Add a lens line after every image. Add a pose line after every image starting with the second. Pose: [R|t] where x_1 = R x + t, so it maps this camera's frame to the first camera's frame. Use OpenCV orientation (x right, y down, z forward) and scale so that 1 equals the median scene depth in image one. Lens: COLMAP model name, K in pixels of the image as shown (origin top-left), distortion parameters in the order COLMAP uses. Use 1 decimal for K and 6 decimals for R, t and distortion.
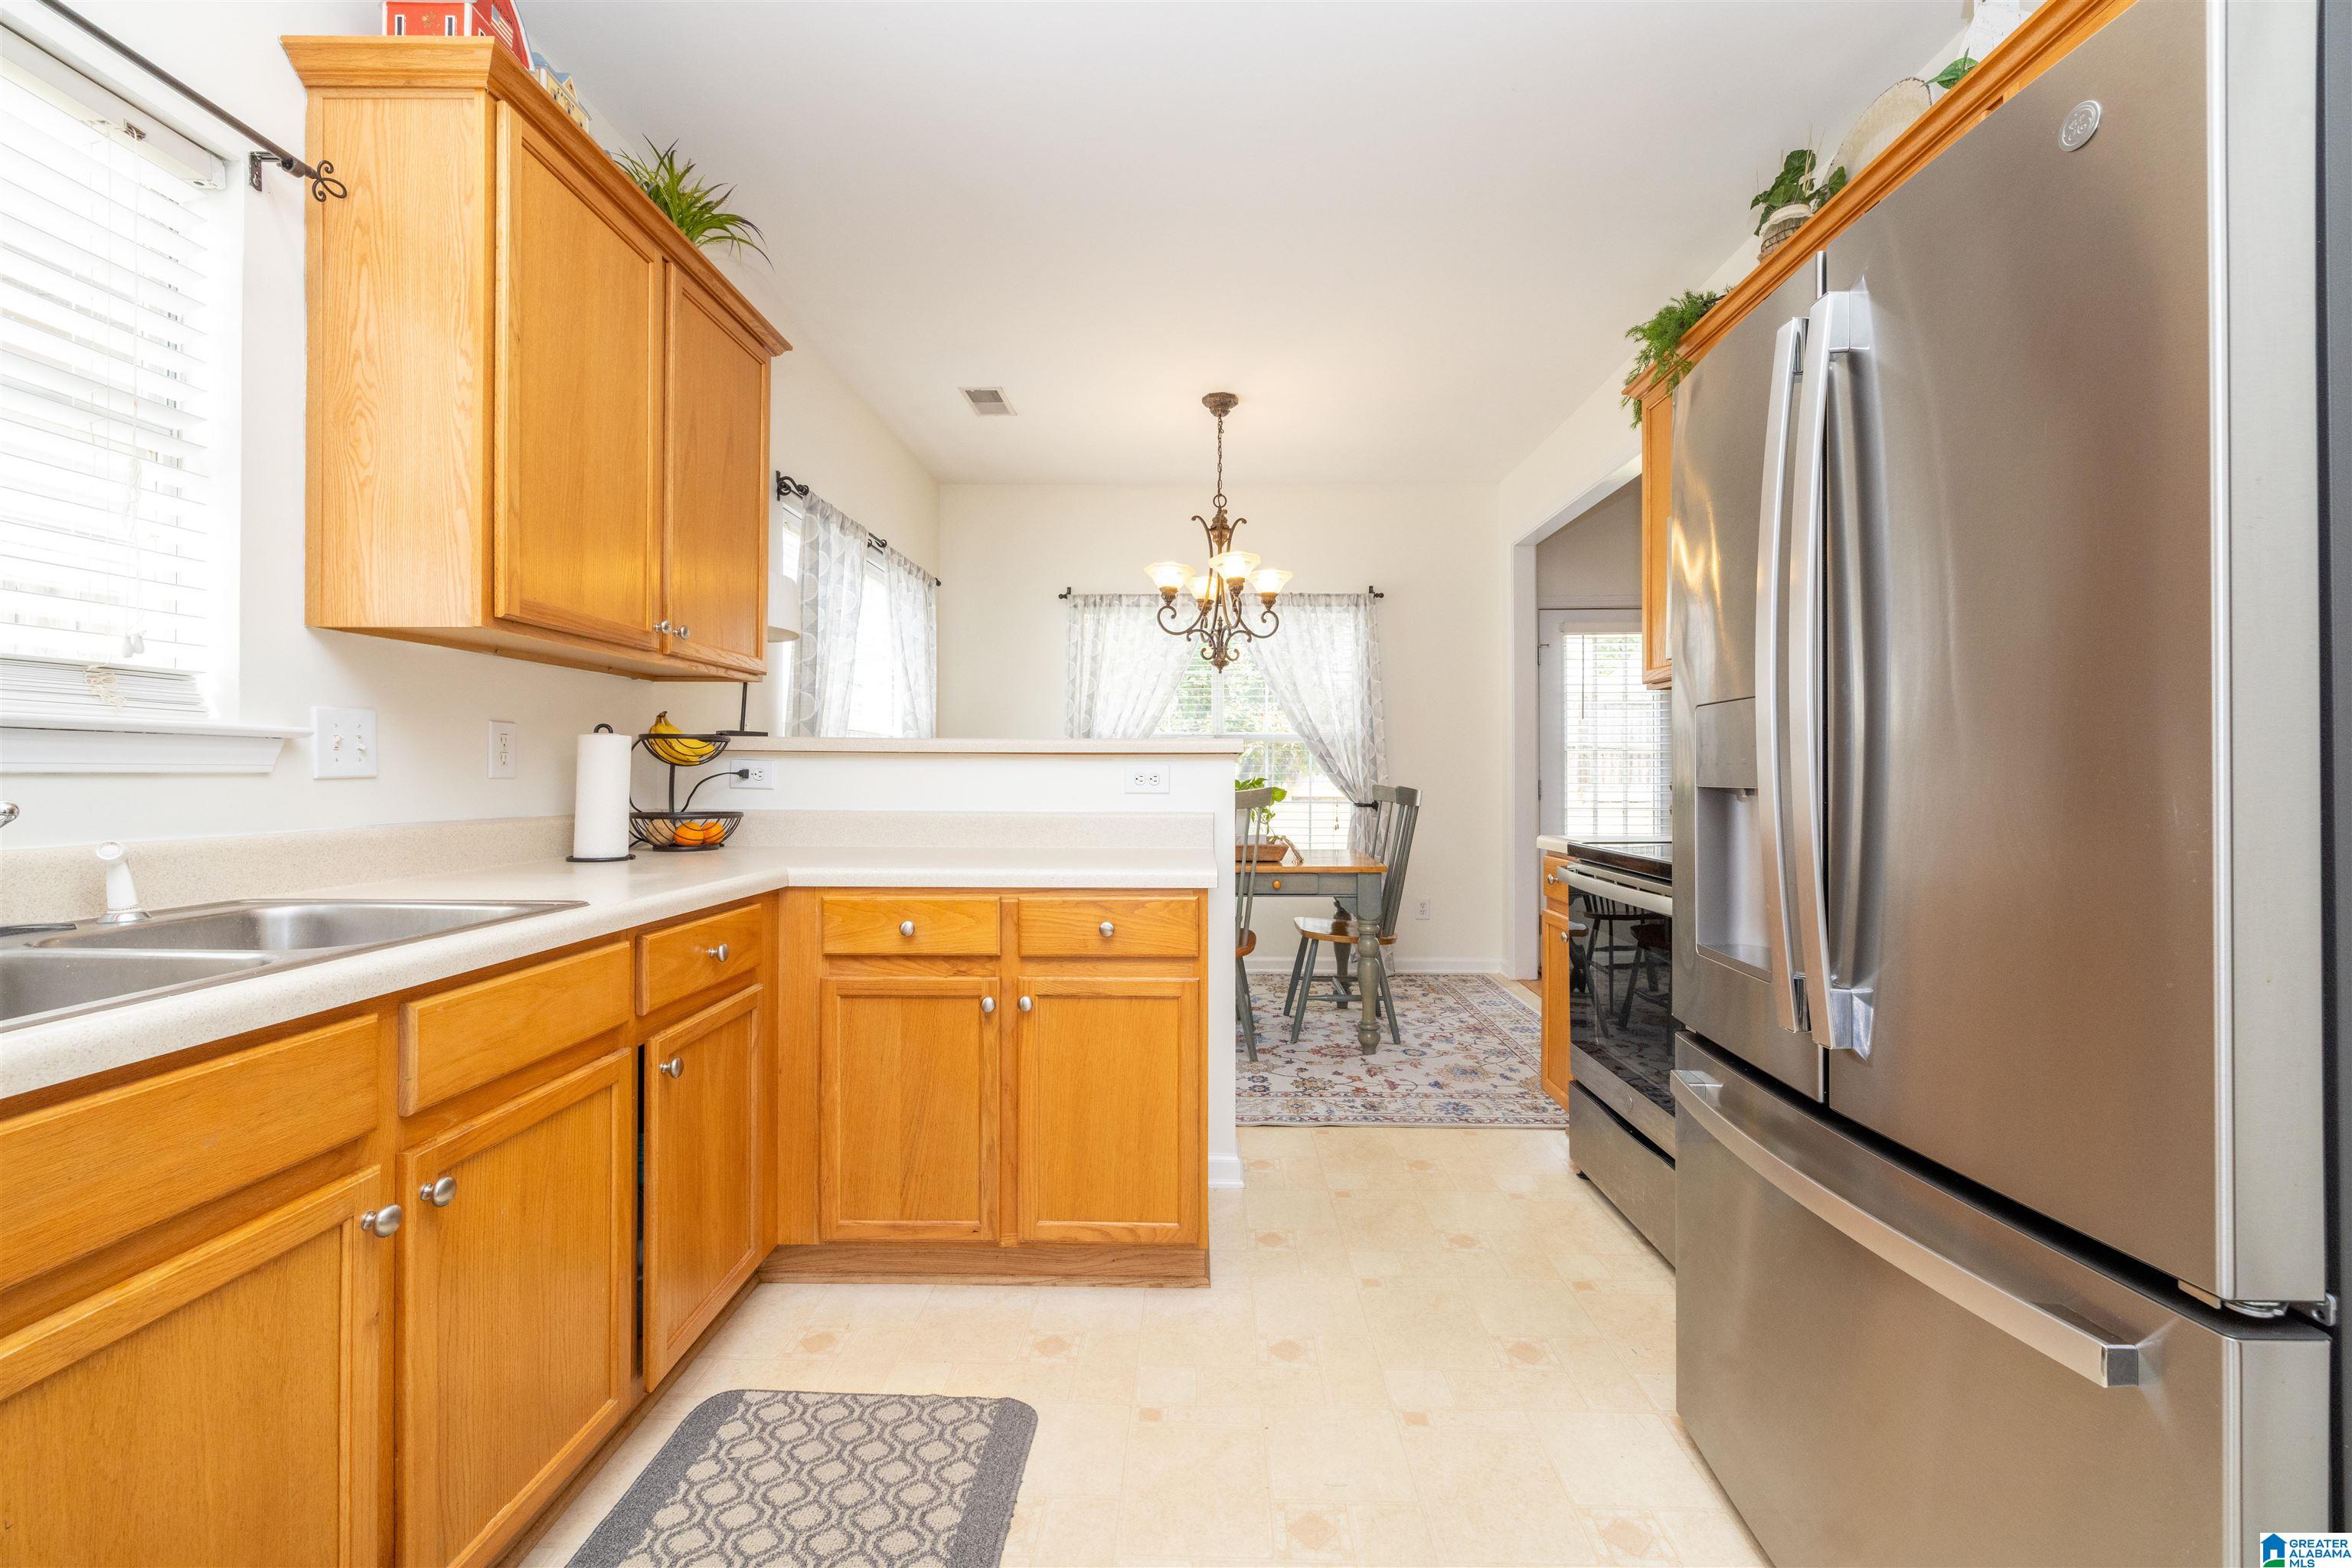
lens RADIAL K [[980.2, 0, 1175.1], [0, 980.2, 773.0], [0, 0, 1]] dist [-0.002111, -0.000088]
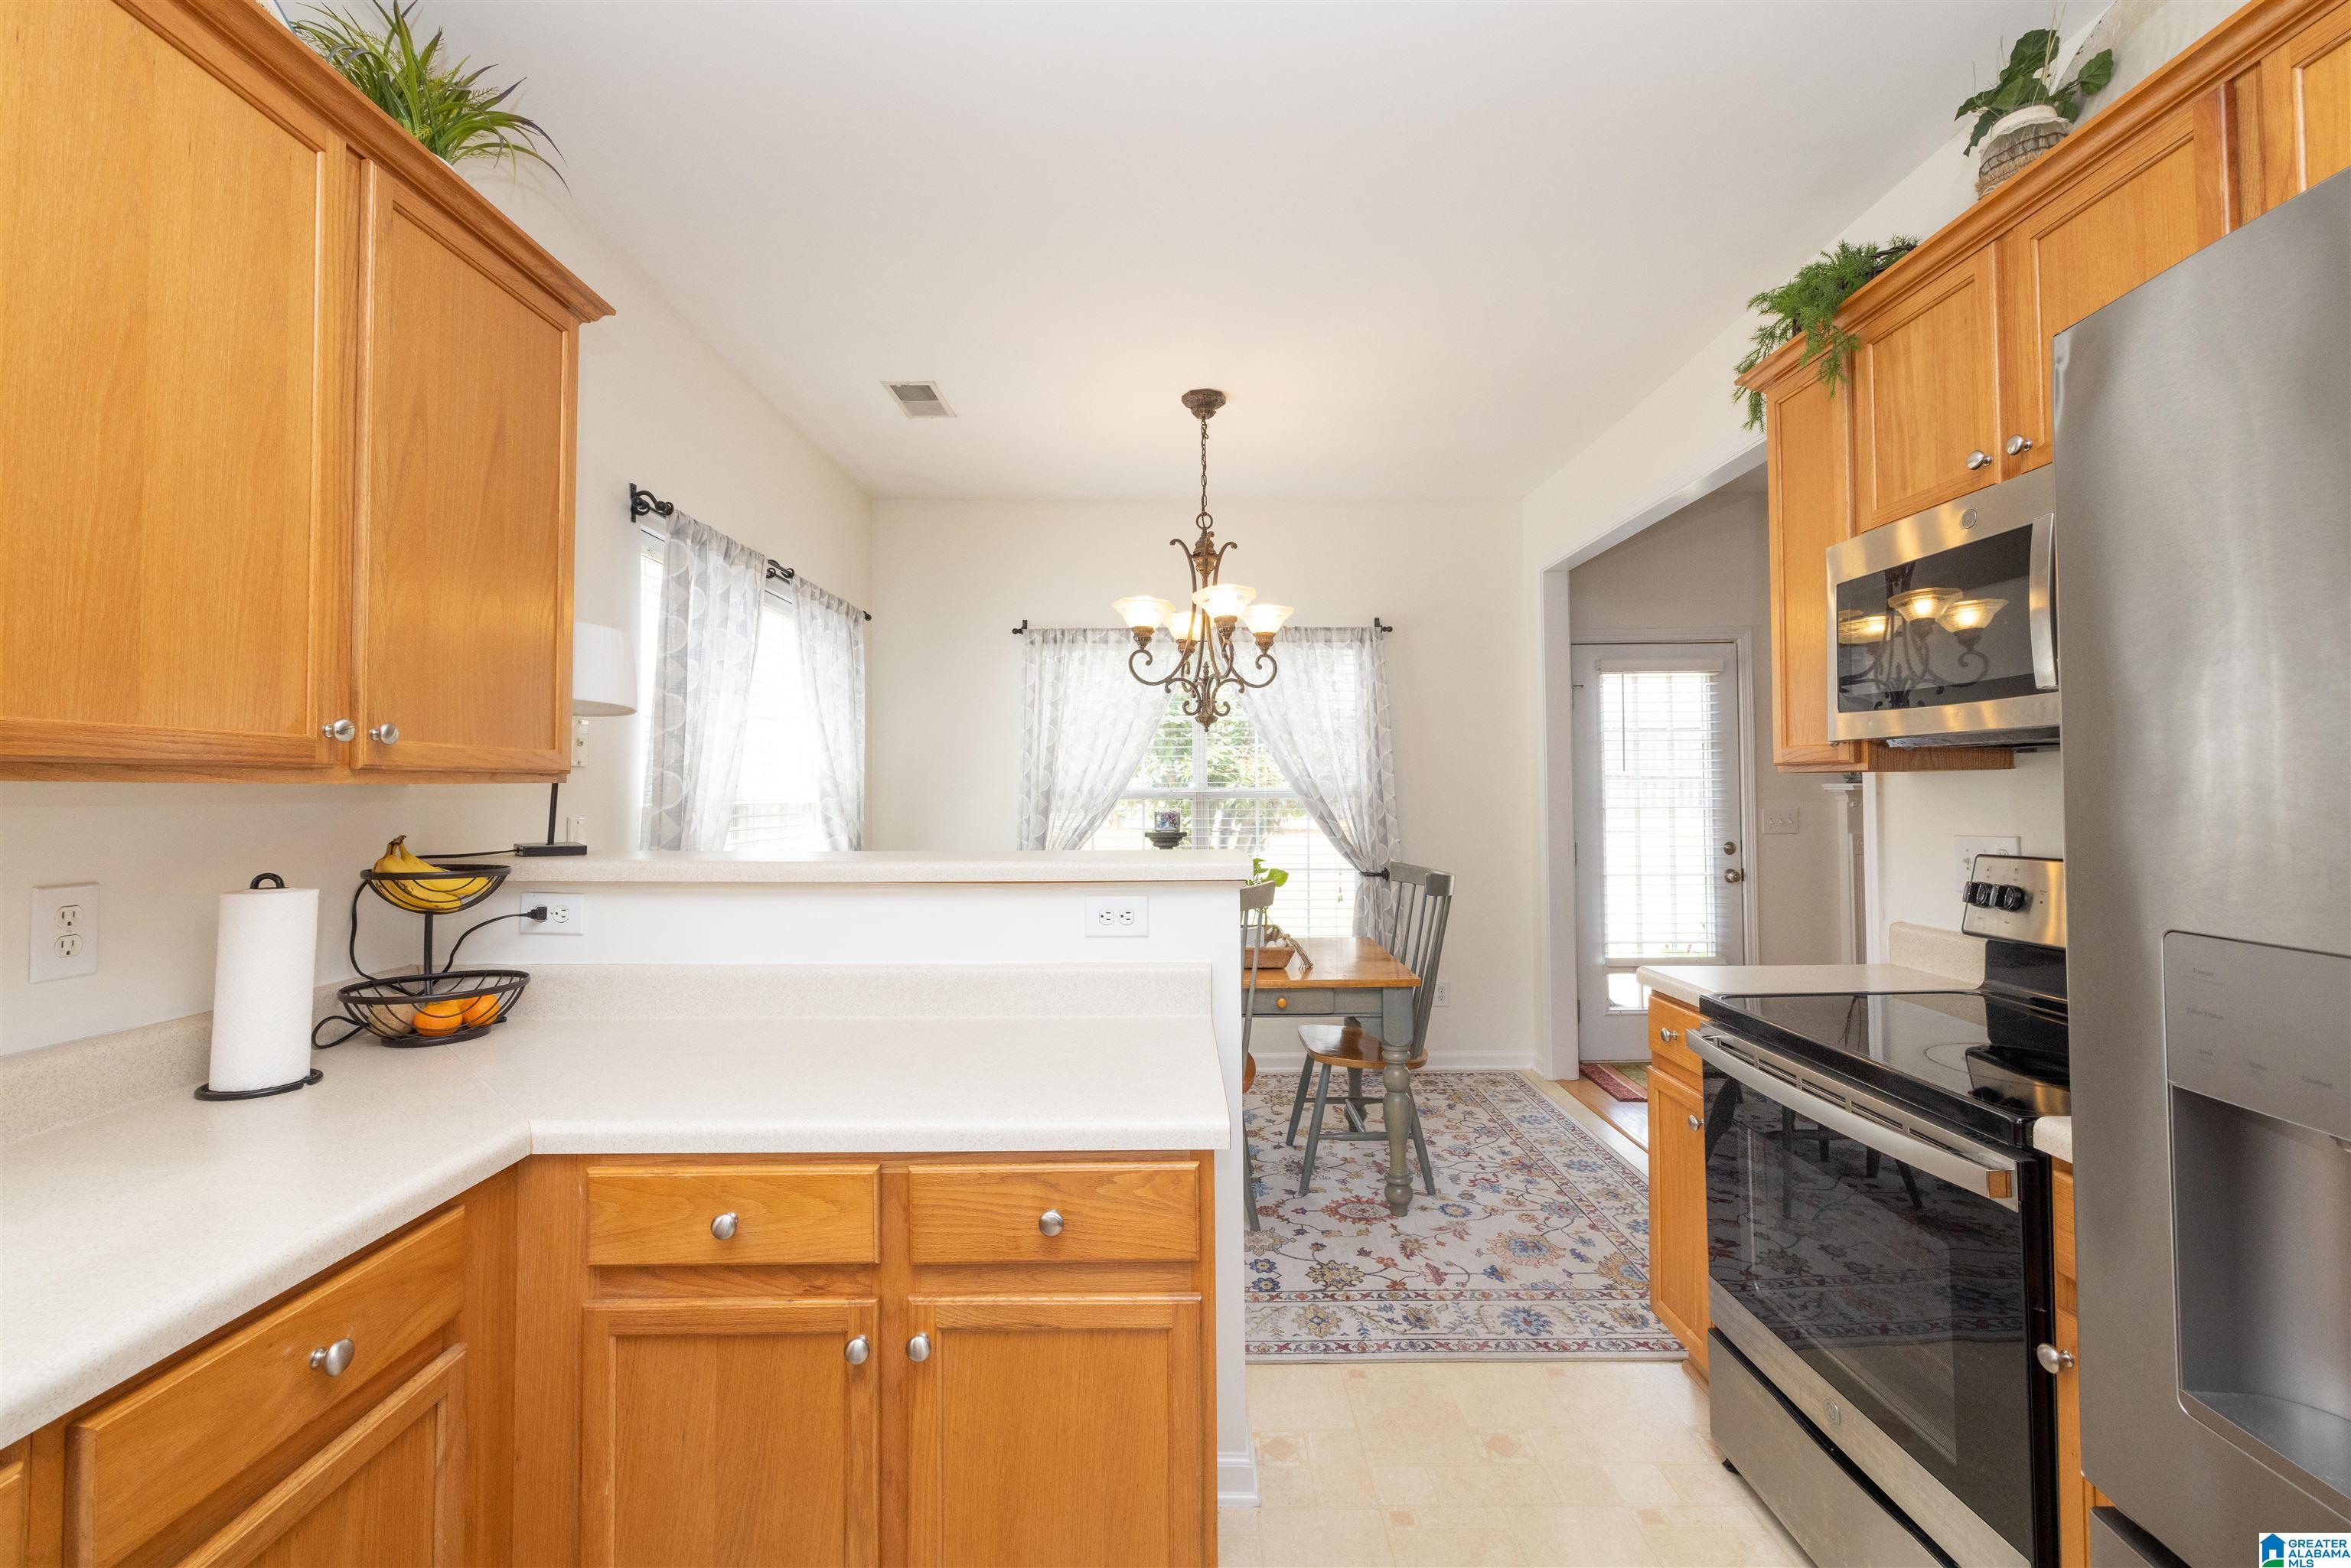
lens RADIAL K [[983.8, 0, 1174.9], [0, 983.8, 770.4], [0, 0, 1]] dist [-0.001599, 0.000143]
pose [[0.999577, -0.007122, 0.028215, -0.004342], [0.007602, 0.999827, -0.016967, -0.067522], [-0.028089, 0.017175, 0.999458, 0.222291]]
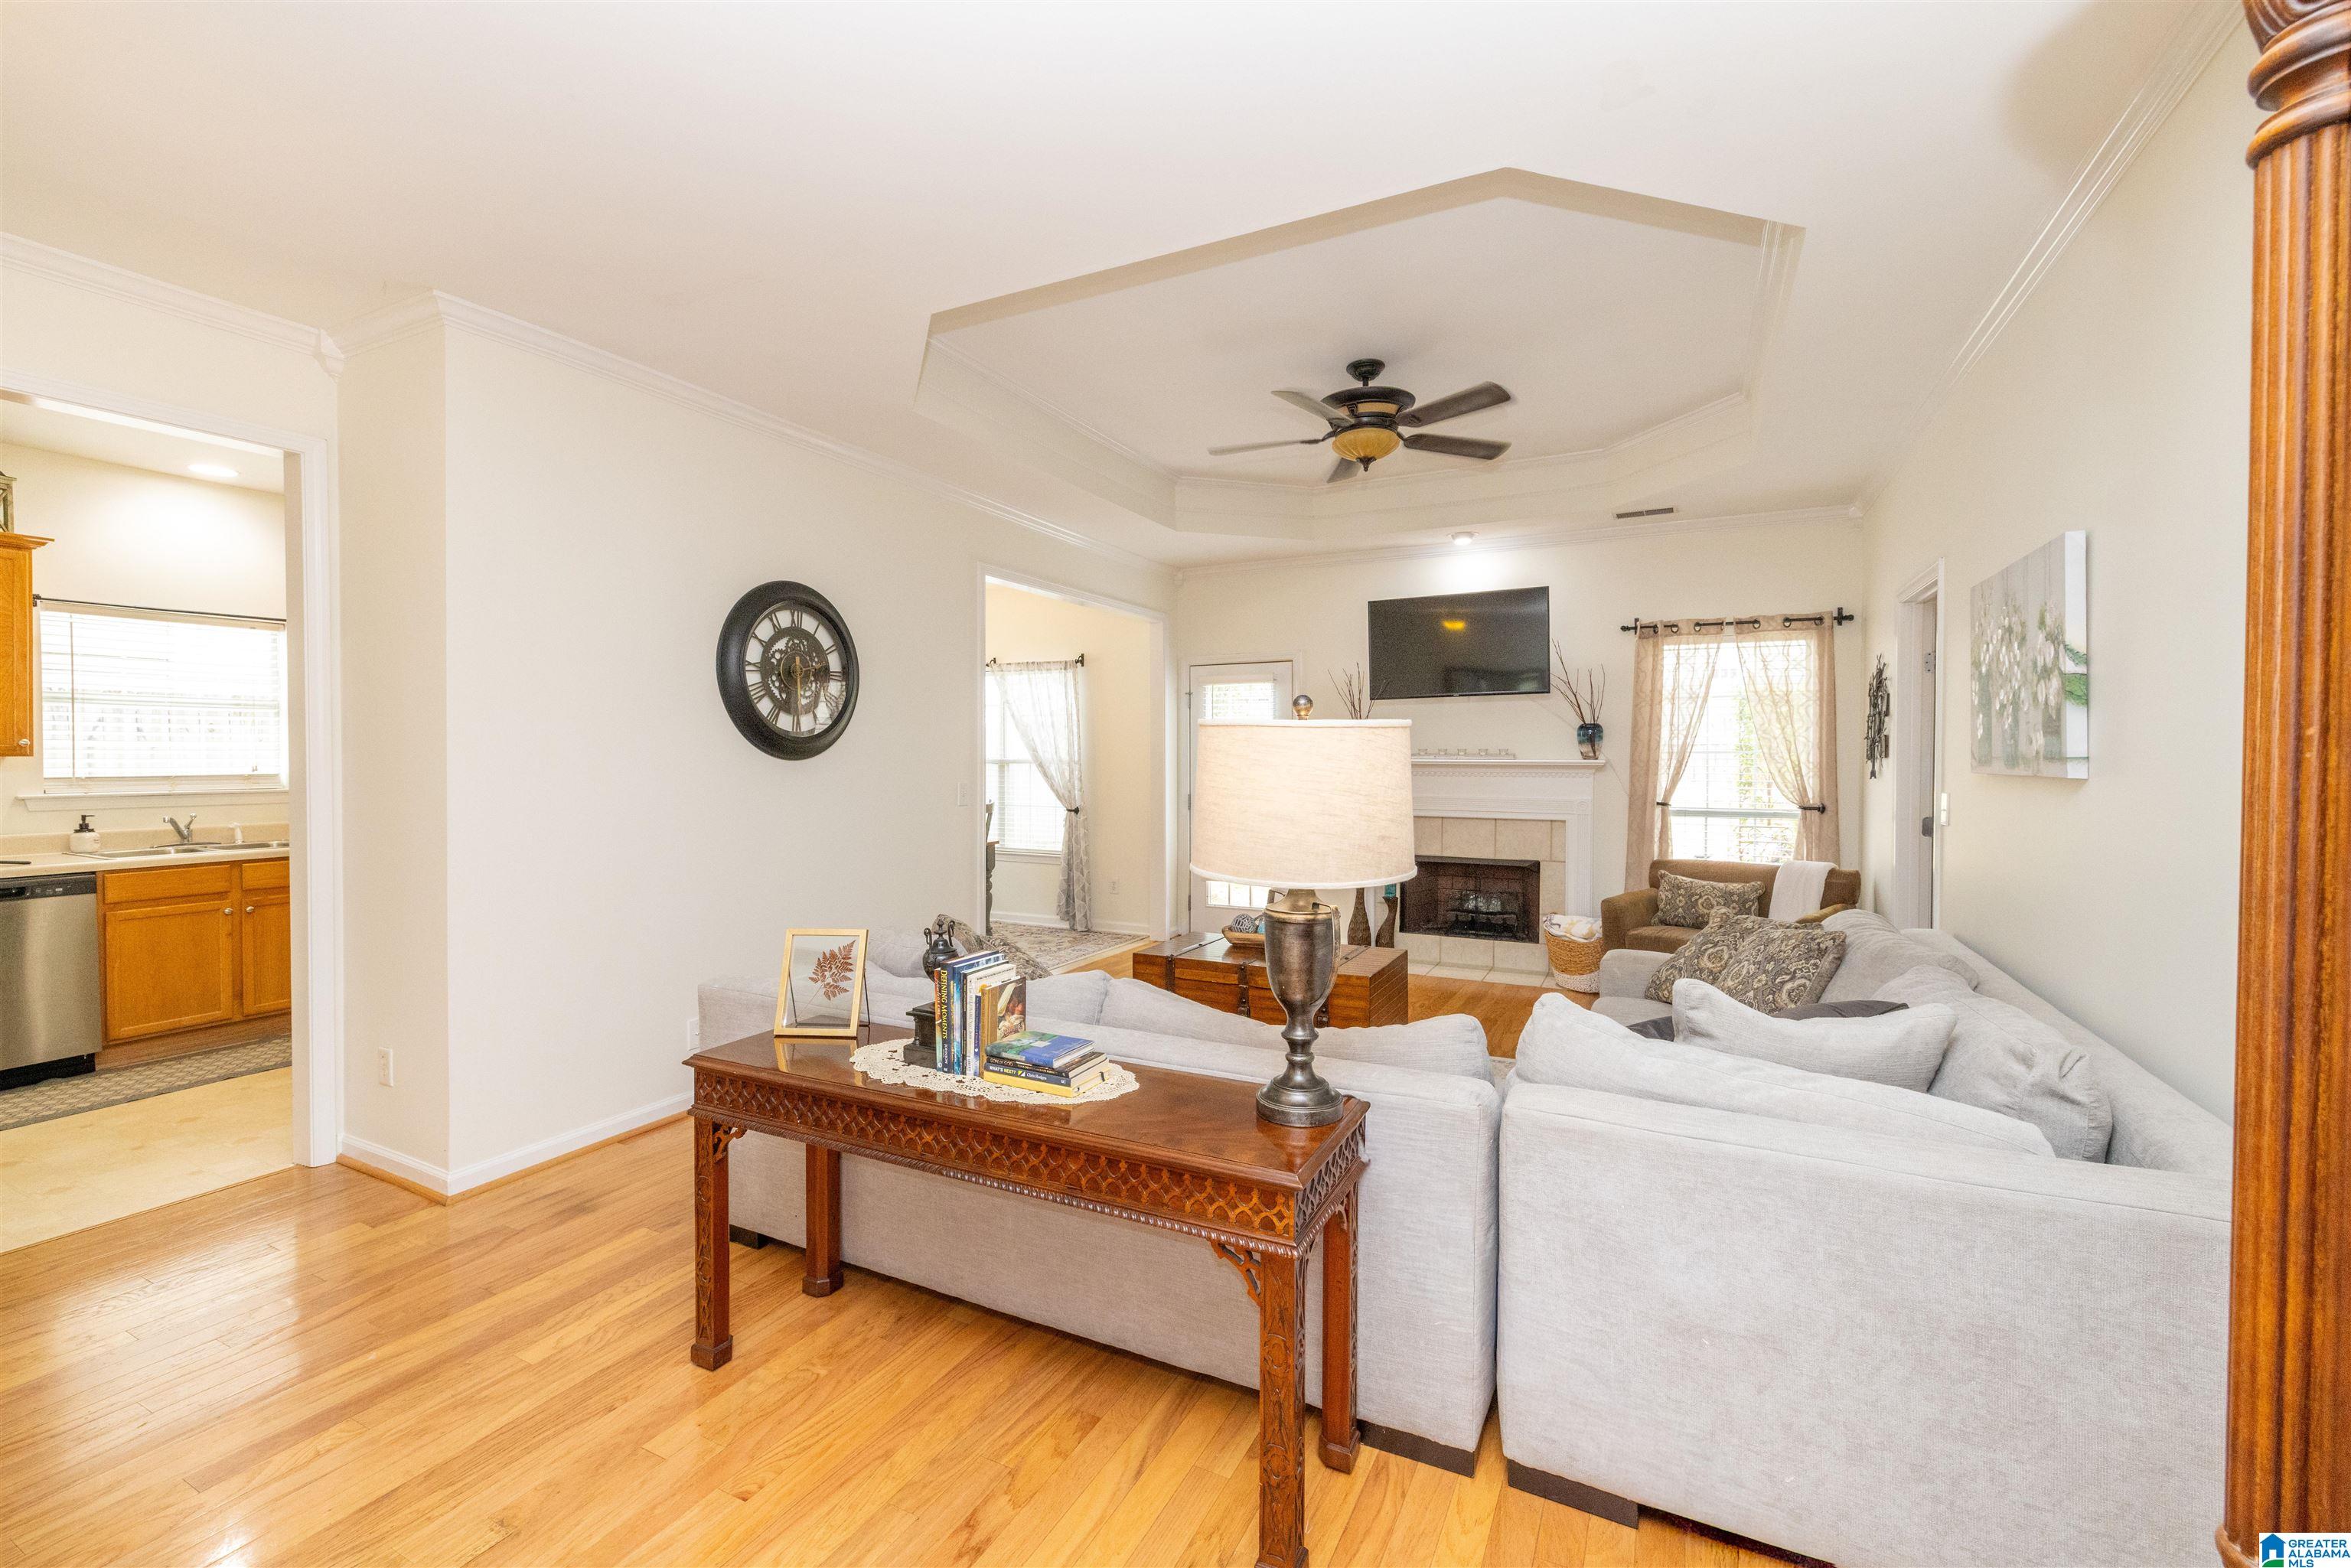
lens RADIAL K [[990.7, 0, 1172.2], [0, 990.7, 769.9], [0, 0, 1]] dist [-0.001697, 0.000212]
pose [[0.904094, 0.005996, -0.427292, 1.421449], [0.000431, 0.999888, 0.014942, -0.070682], [0.427334, -0.013693, 0.903990, -0.348392]]
